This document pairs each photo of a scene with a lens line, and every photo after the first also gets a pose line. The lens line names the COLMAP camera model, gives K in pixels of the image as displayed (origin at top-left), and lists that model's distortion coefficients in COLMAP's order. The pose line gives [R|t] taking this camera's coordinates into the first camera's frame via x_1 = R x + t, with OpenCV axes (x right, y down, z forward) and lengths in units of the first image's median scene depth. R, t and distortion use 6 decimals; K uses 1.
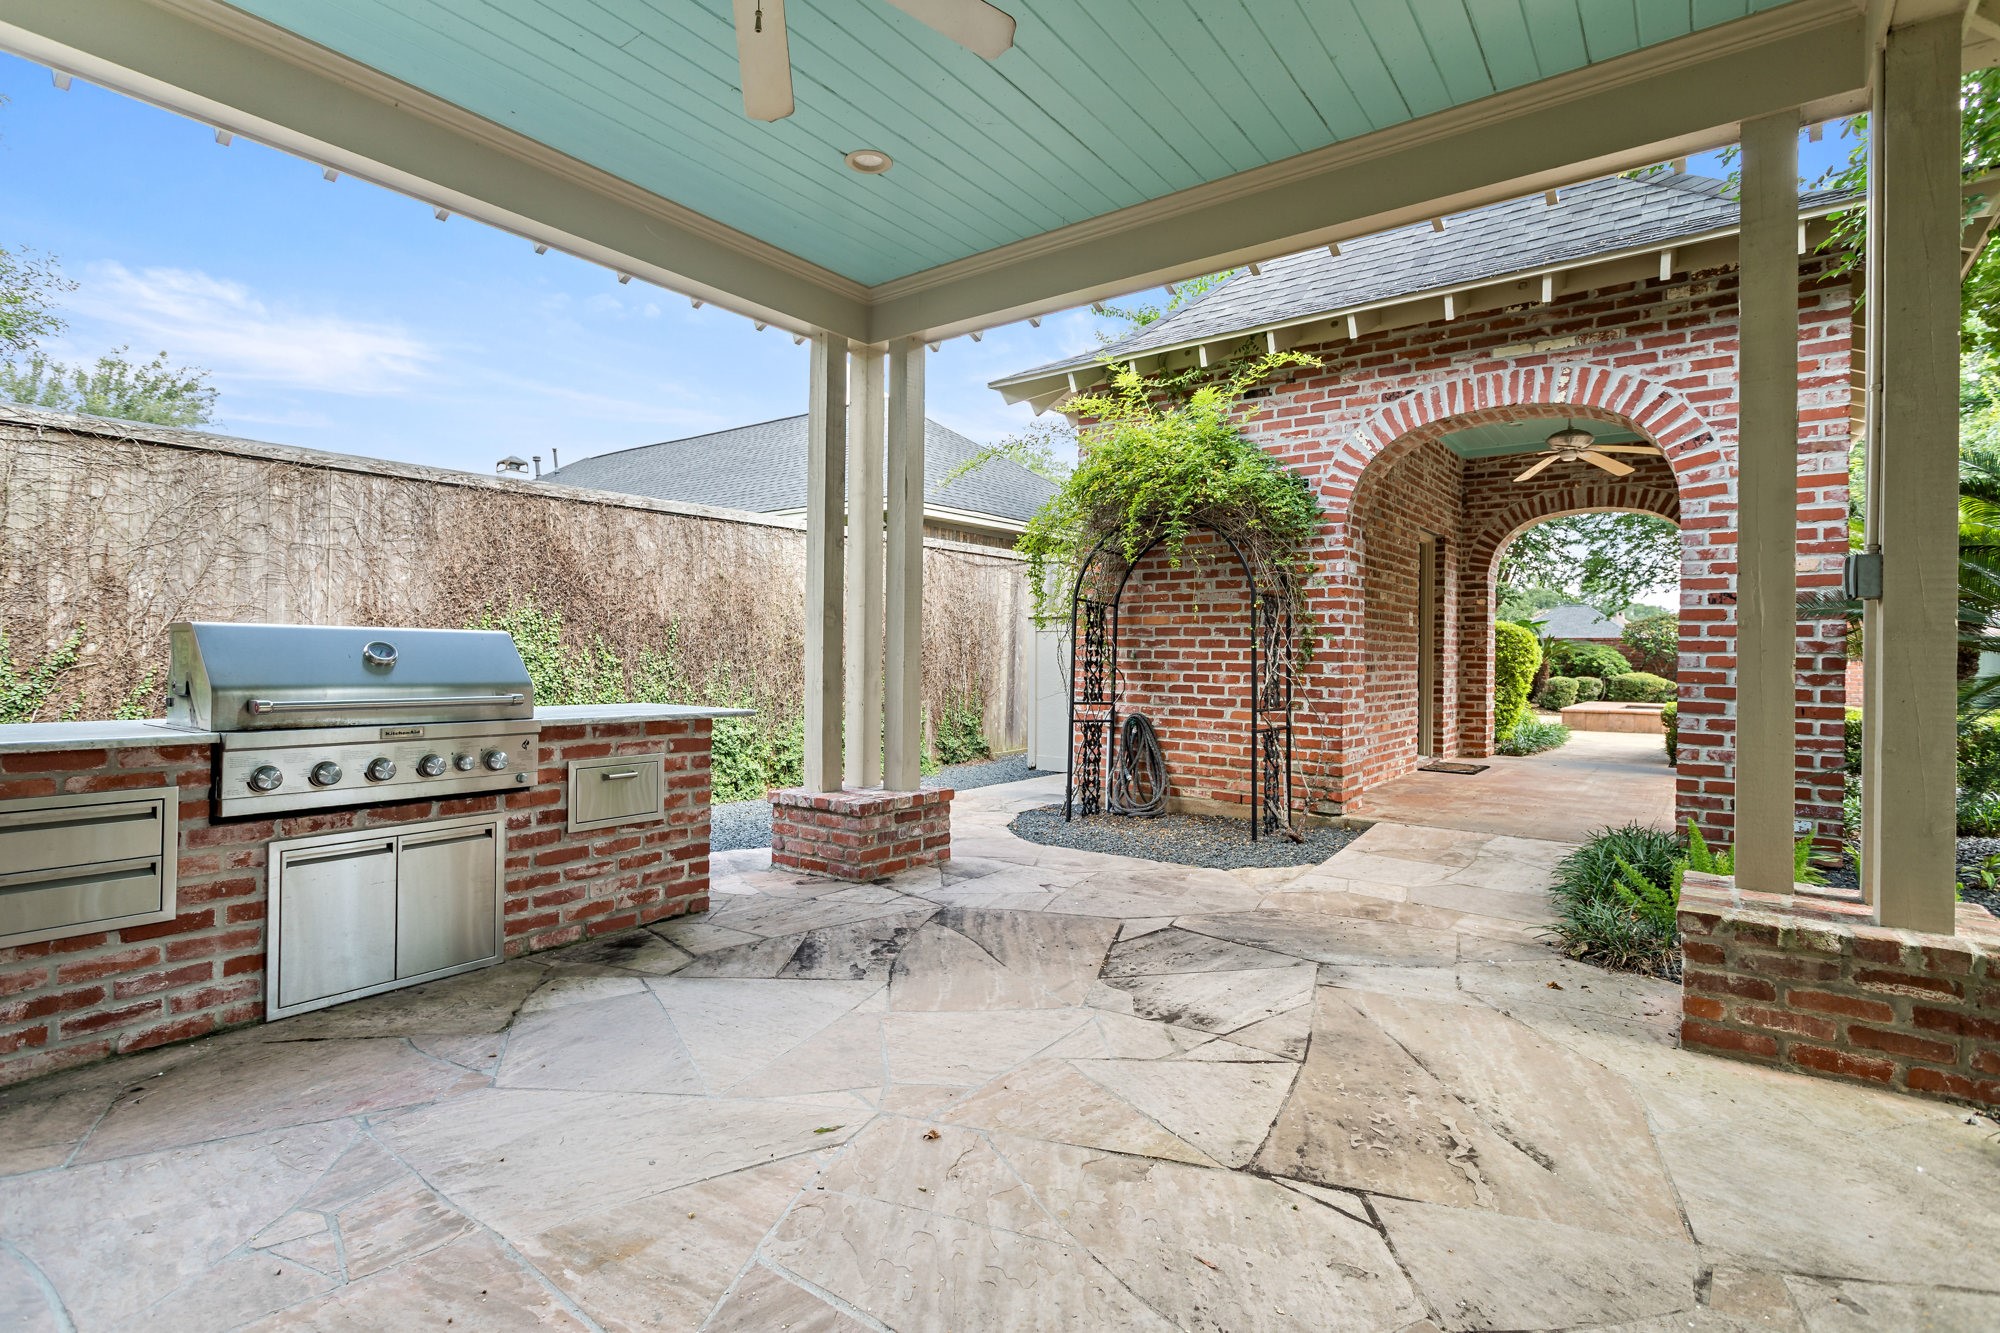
lens RADIAL K [[962.3, 0, 998.8], [0, 962.3, 660.6], [0, 0, 1]] dist [0.000463, 0.003627]
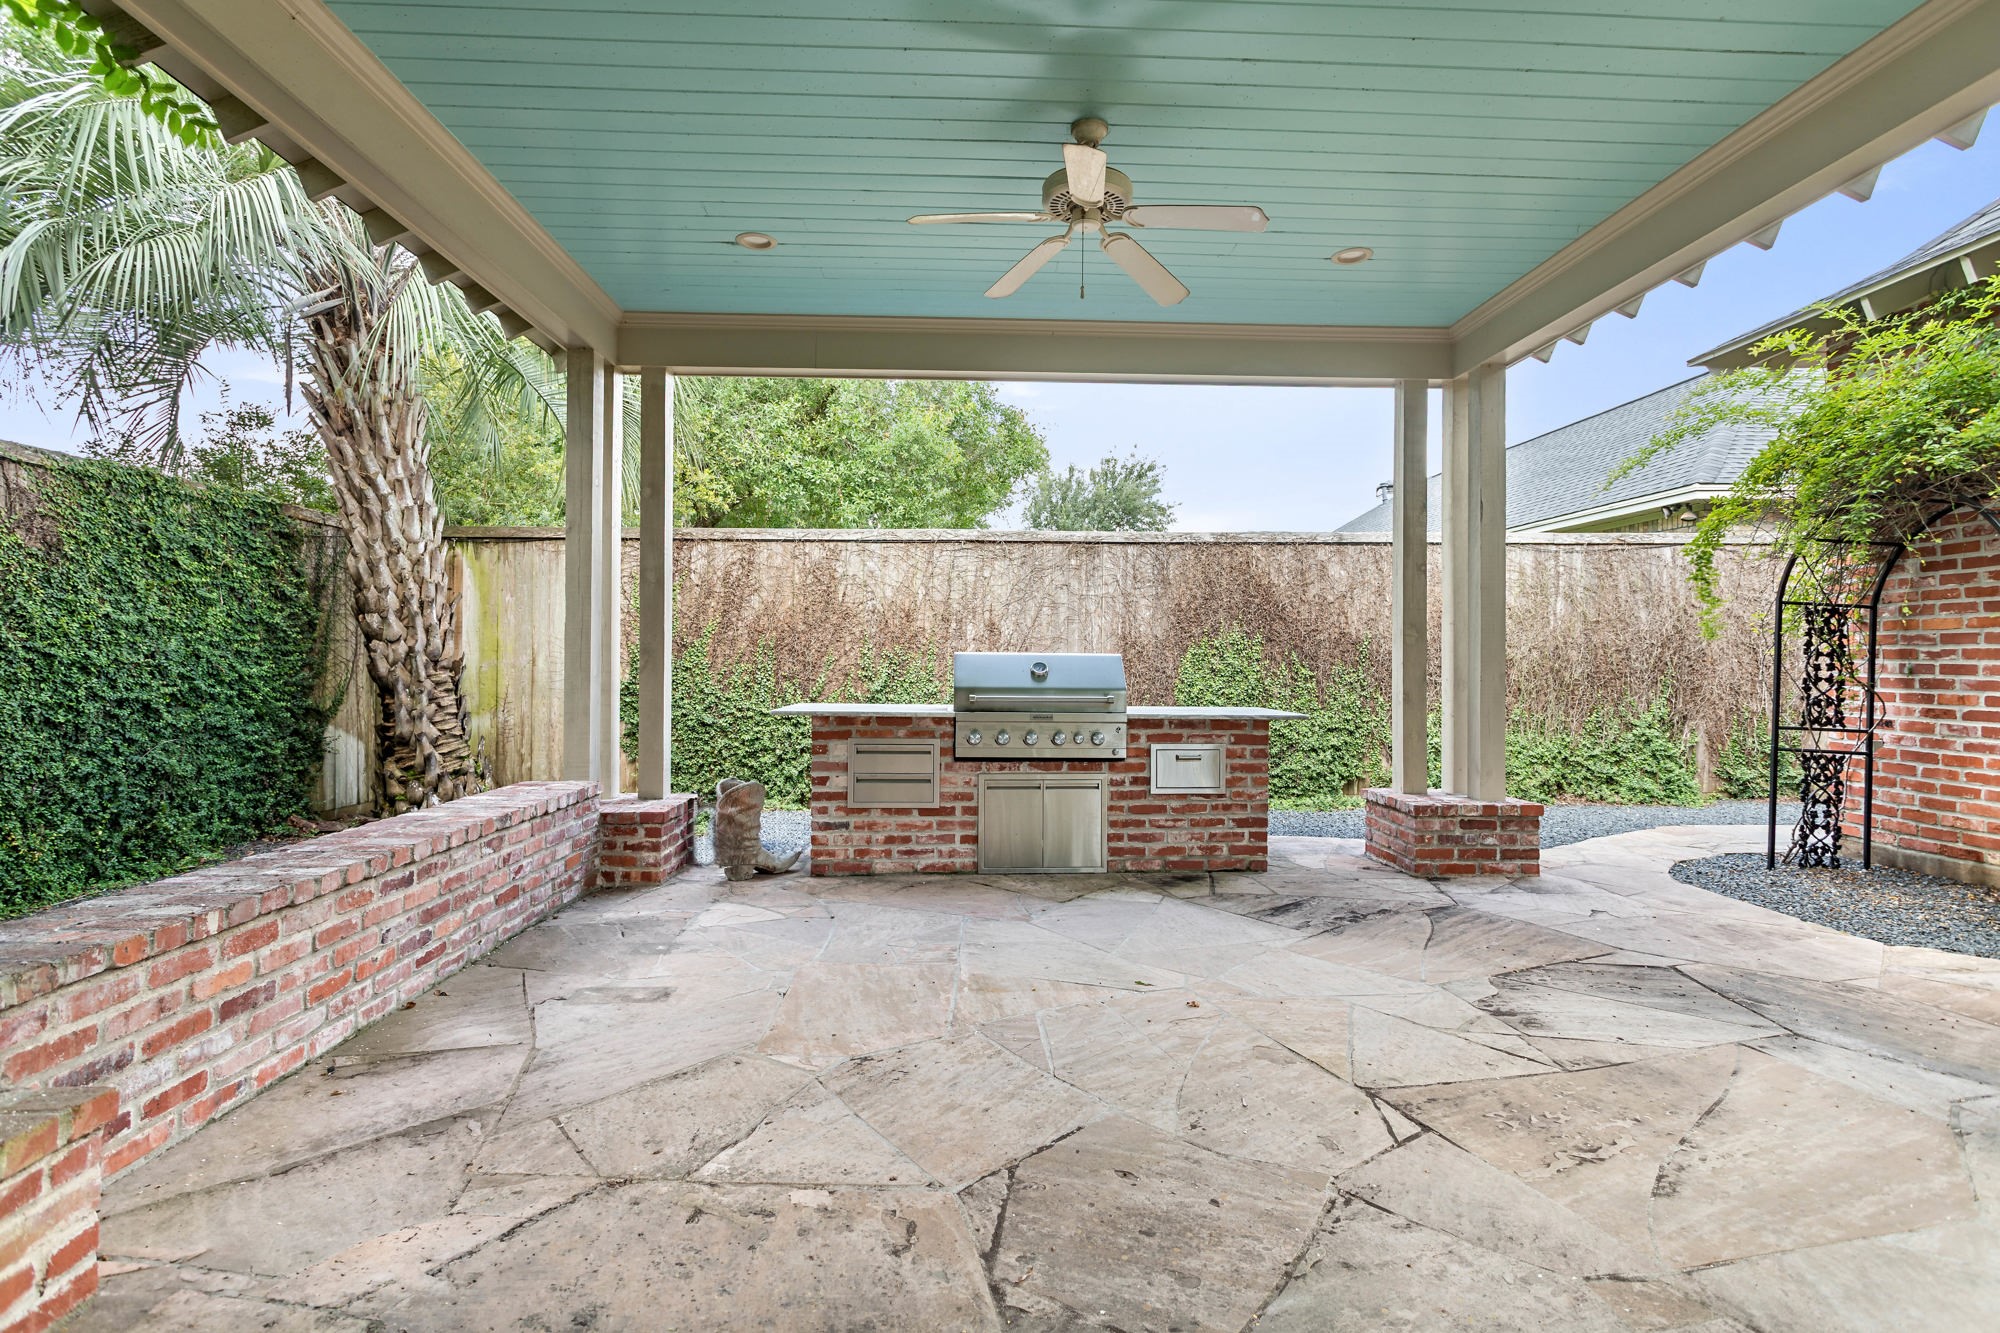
lens RADIAL K [[962.3, 0, 995.2], [0, 962.3, 663.5], [0, 0, 1]] dist [0.000463, 0.003627]
pose [[0.629028, -0.002334, -0.777379, 0.498205], [-0.003991, 0.999973, -0.006232, -0.005541], [0.777373, 0.007022, 0.629001, -0.083784]]
